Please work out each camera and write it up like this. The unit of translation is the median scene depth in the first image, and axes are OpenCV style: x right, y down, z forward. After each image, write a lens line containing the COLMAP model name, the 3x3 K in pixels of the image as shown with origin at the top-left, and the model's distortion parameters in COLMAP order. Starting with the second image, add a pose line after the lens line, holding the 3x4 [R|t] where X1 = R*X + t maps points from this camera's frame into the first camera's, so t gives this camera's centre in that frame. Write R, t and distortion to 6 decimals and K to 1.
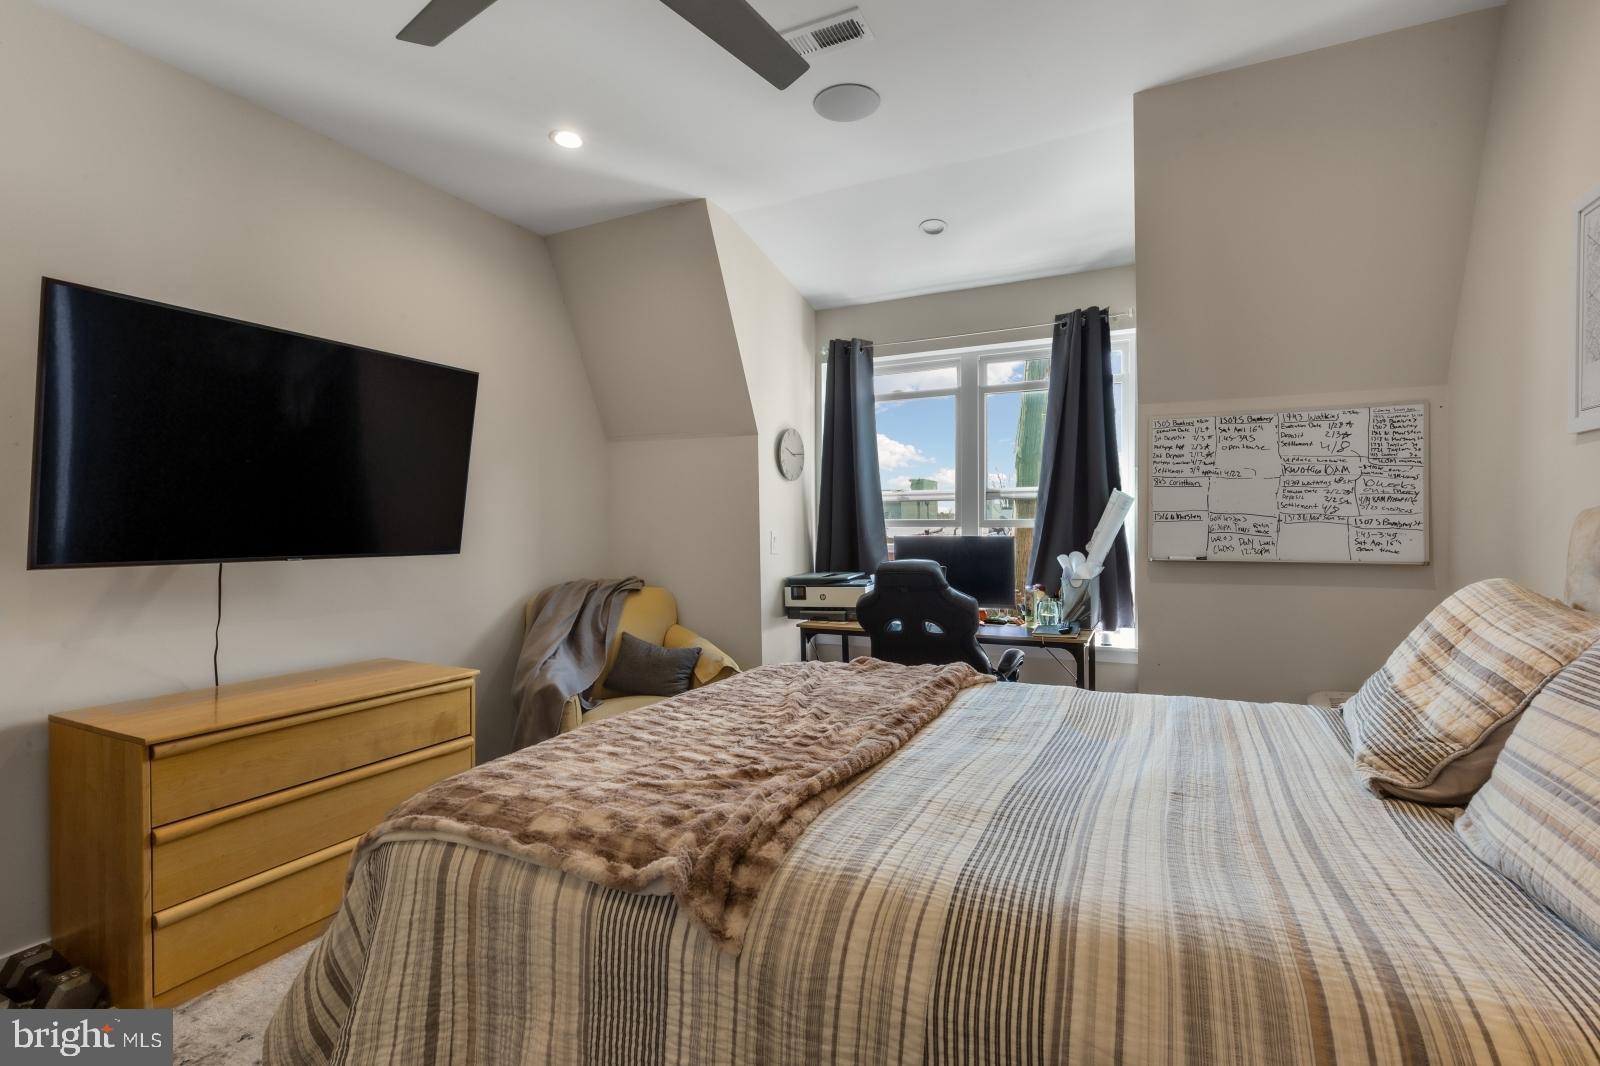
lens RADIAL K [[764.8, 0, 764.2], [0, 764.8, 532.2], [0, 0, 1]] dist [0.002090, -0.000017]
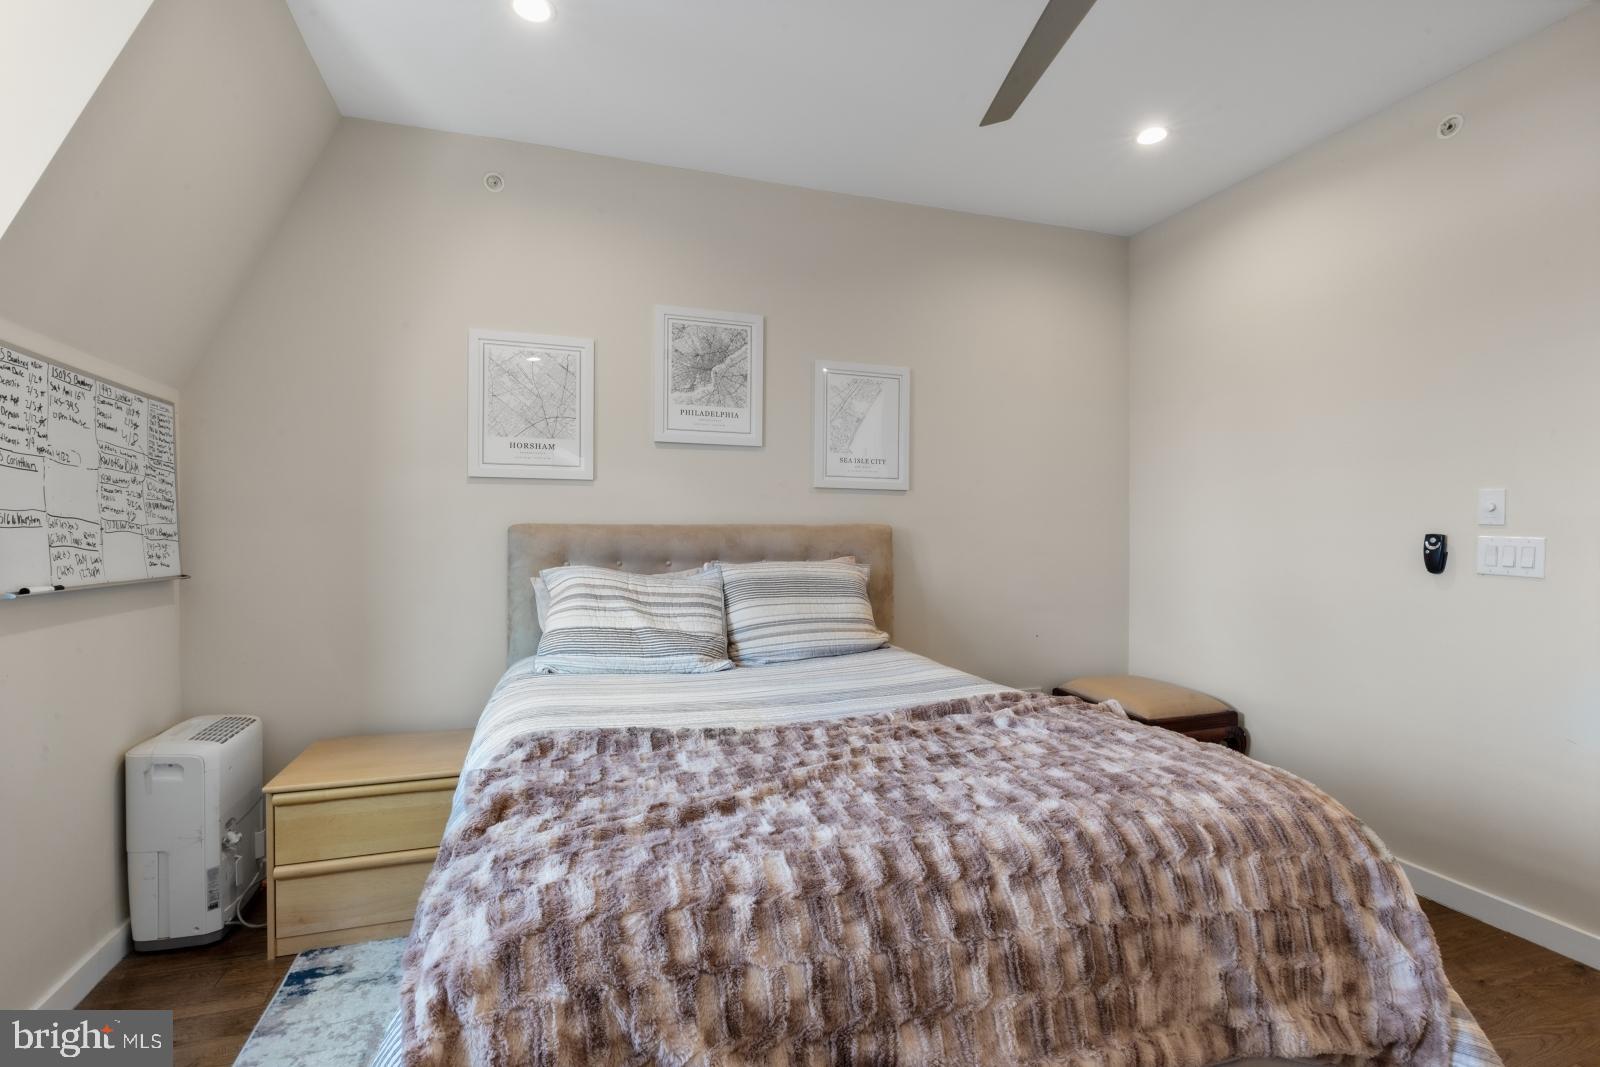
lens RADIAL K [[747.5, 0, 806.1], [0, 747.5, 525.2], [0, 0, 1]] dist [0.000842, -0.000471]
pose [[-0.720611, 0.017894, 0.693109, -0.300529], [0.012688, 0.999840, -0.012622, -0.001127], [-0.693224, -0.000302, -0.720722, 1.043715]]
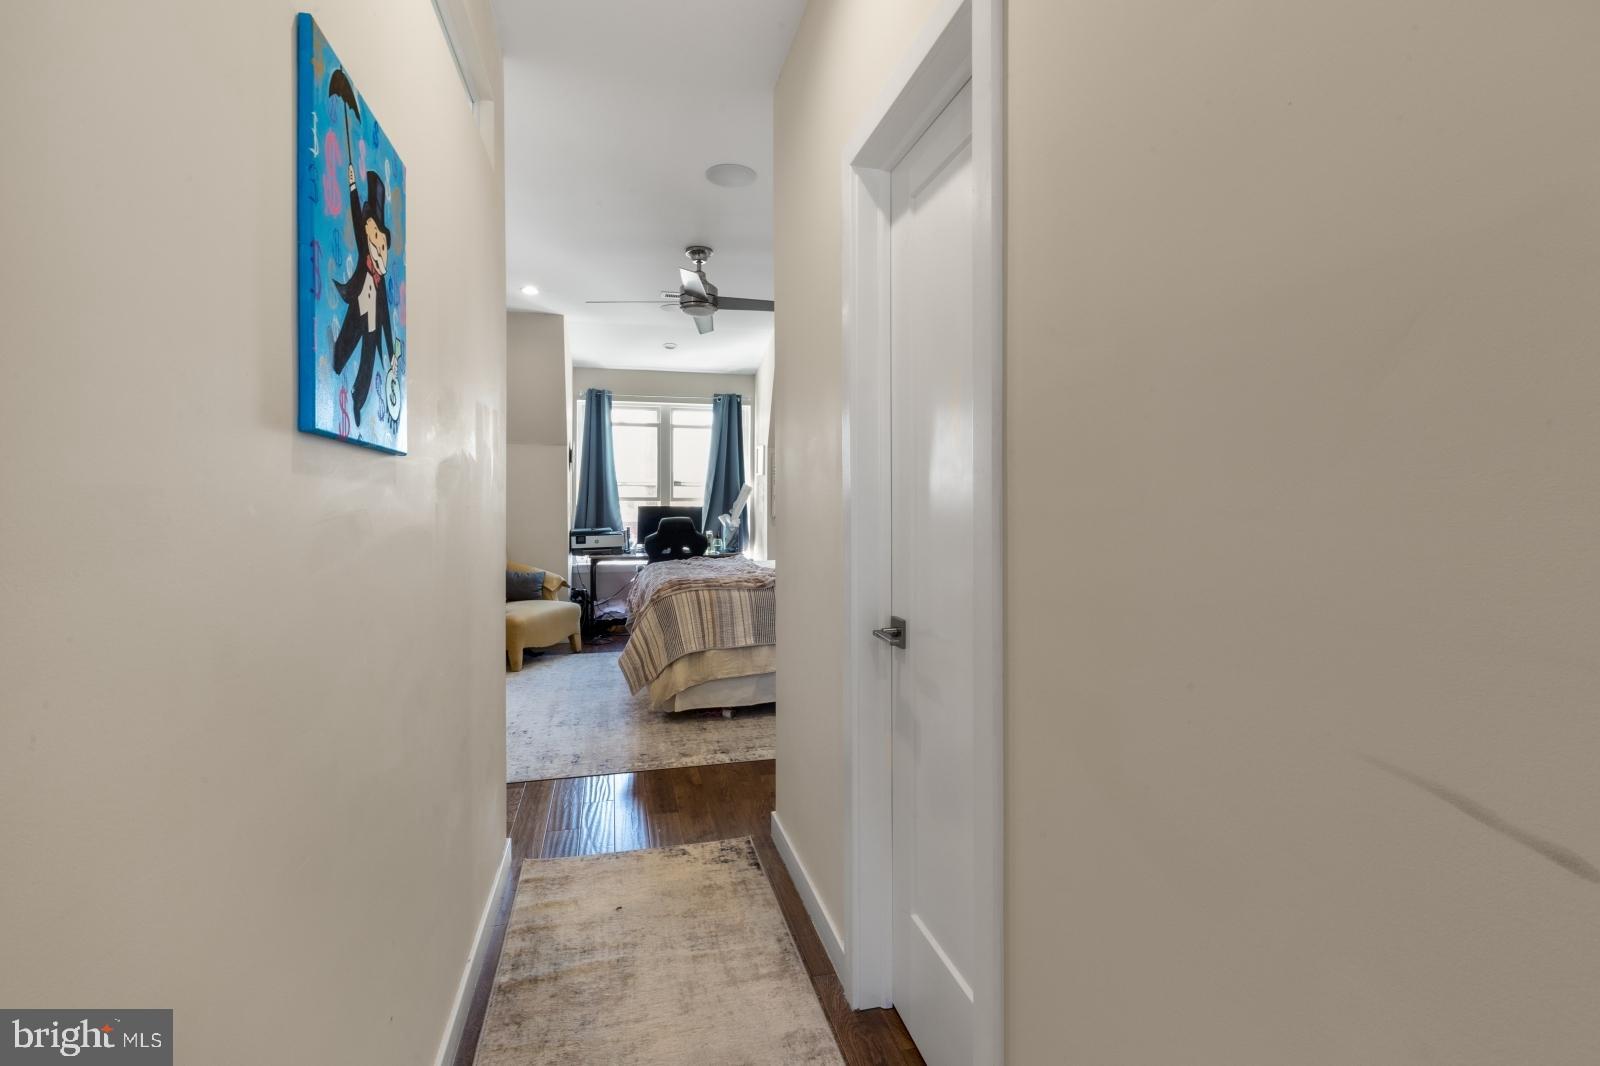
lens RADIAL K [[726.0, 0, 800.1], [0, 726.0, 498.5], [0, 0, 1]] dist [-0.001063, -0.000112]
pose [[0.755092, 0.011316, 0.655521, -0.913474], [-0.003243, 0.999903, -0.013525, 0.012839], [-0.655611, 0.008087, 0.755055, -0.741882]]
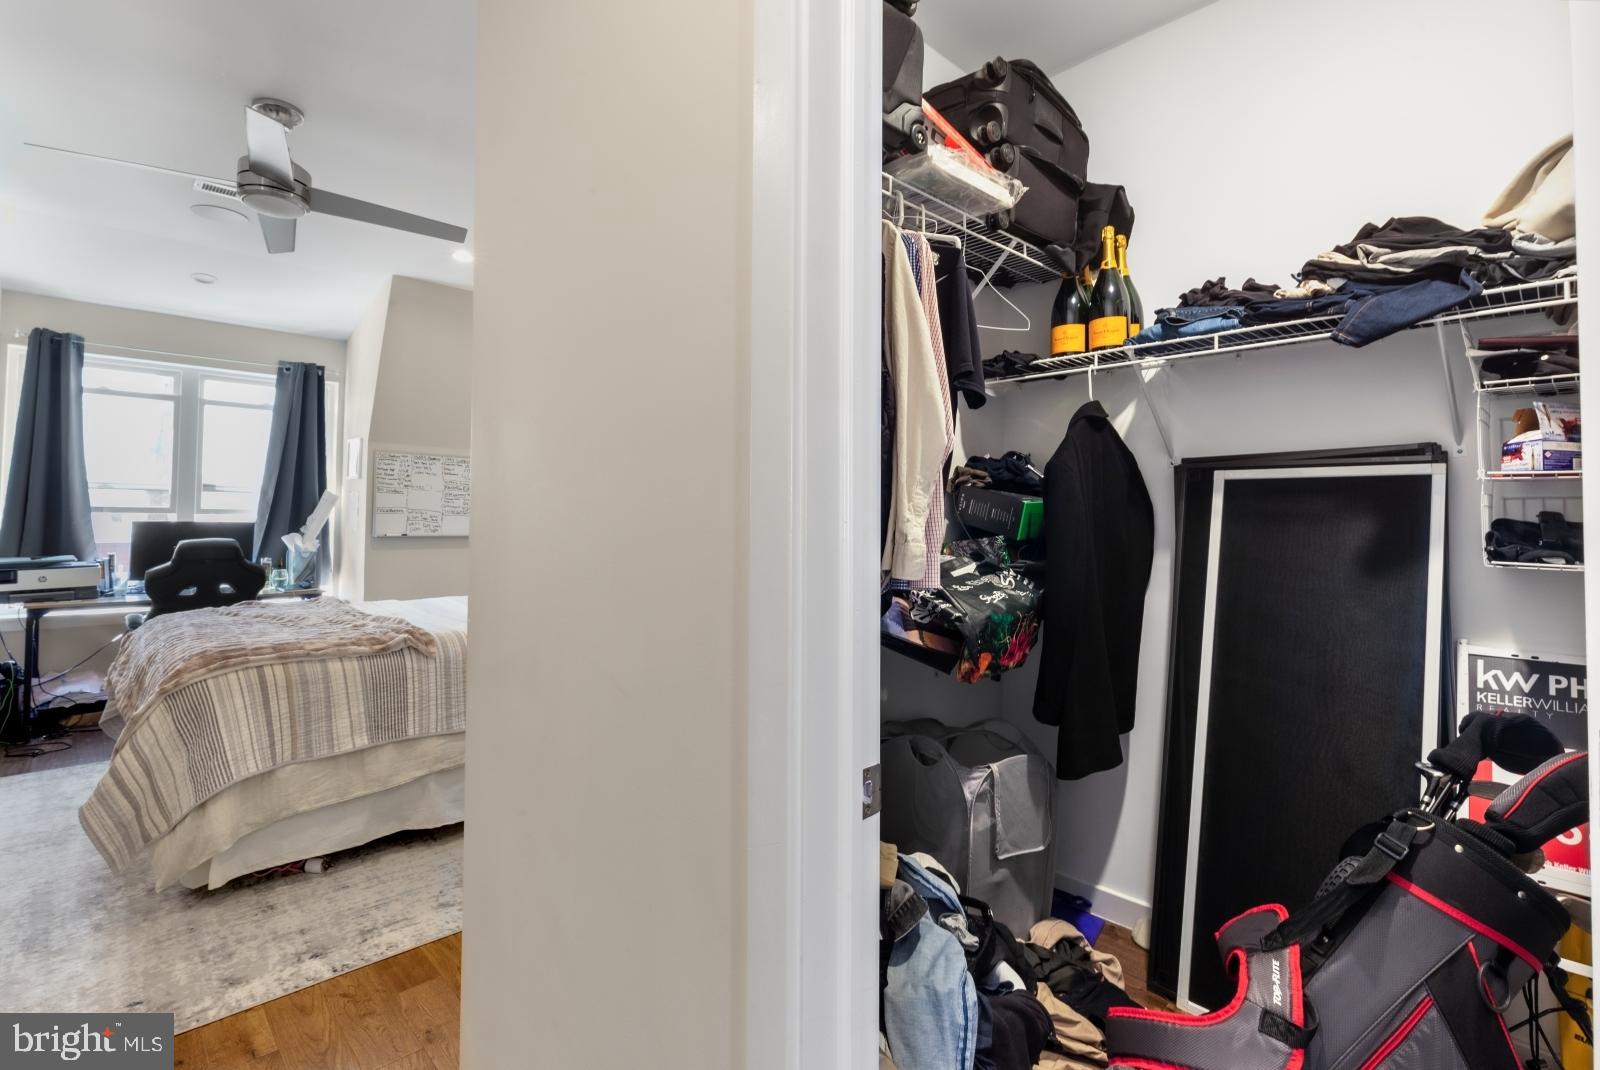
lens RADIAL K [[748.0, 0, 790.2], [0, 748.0, 495.1], [0, 0, 1]] dist [-0.002697, -0.000690]
pose [[0.343368, 0.041103, 0.938301, -0.747039], [-0.006337, 0.999121, -0.041449, 0.008501], [-0.939179, 0.008286, 0.343327, -0.422449]]
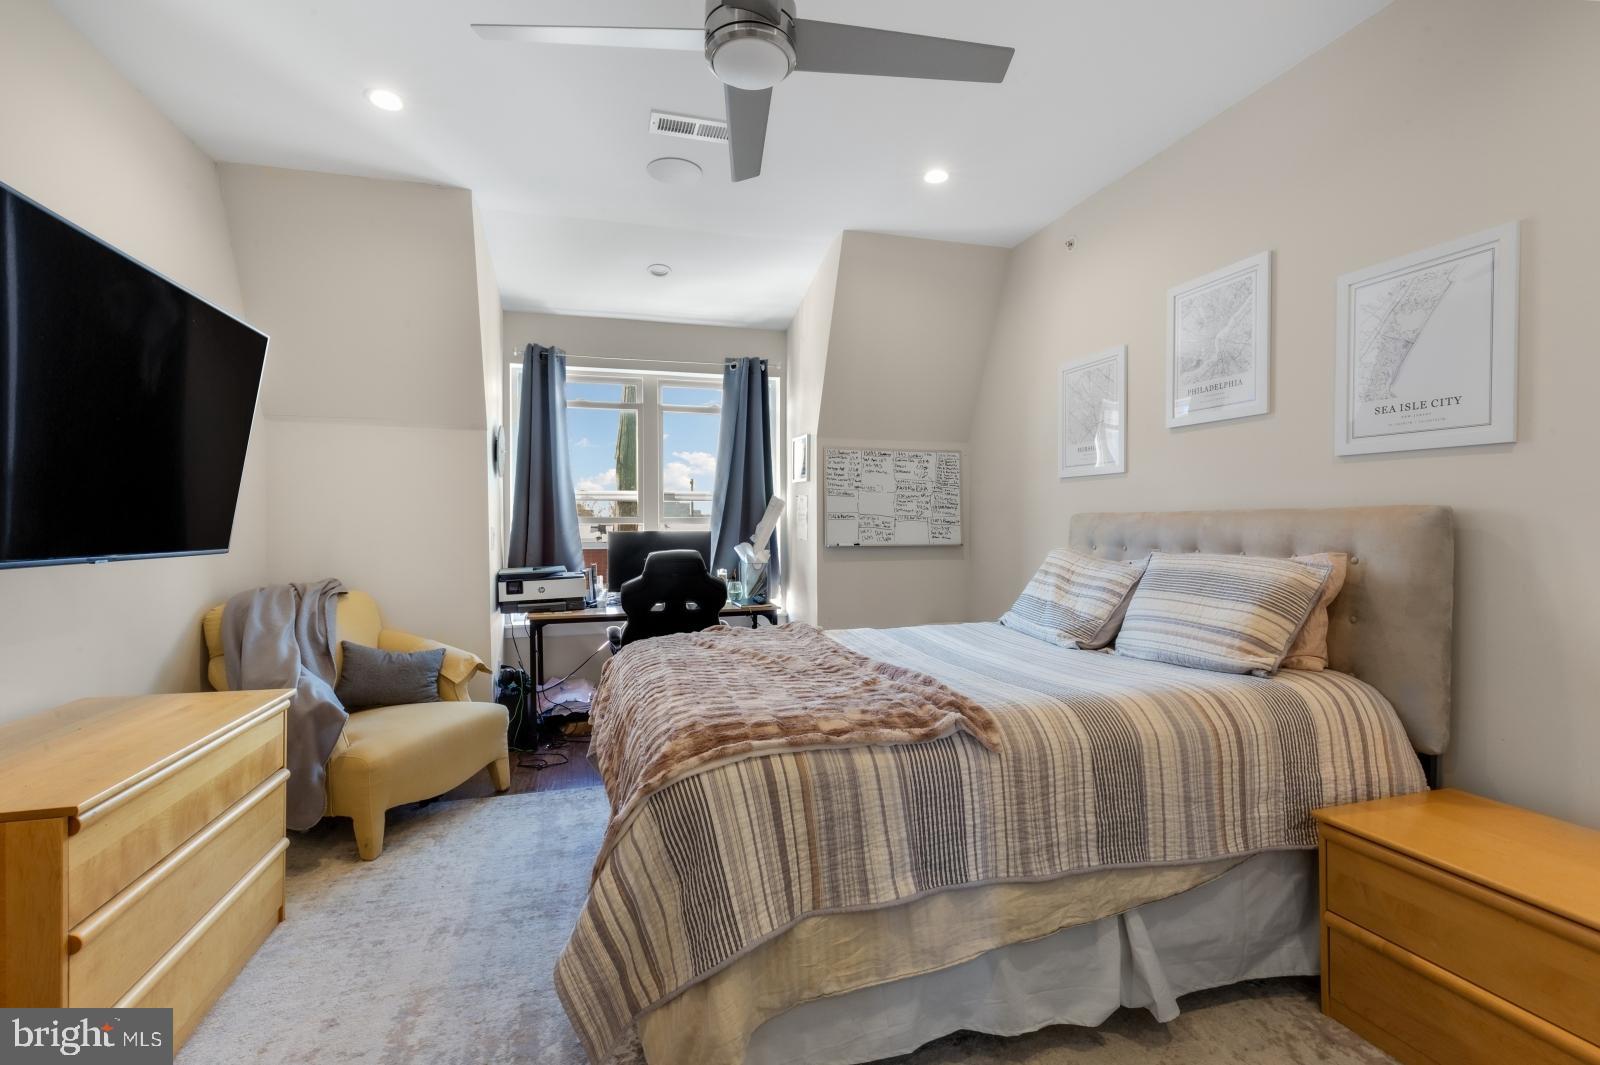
lens RADIAL K [[747.5, 0, 806.1], [0, 747.5, 524.2], [0, 0, 1]] dist [0.000842, -0.000471]
pose [[0.730298, 0.003234, 0.683121, -0.508806], [0.003856, 0.999953, -0.008857, 0.007213], [-0.683118, 0.009103, 0.730251, 0.002934]]
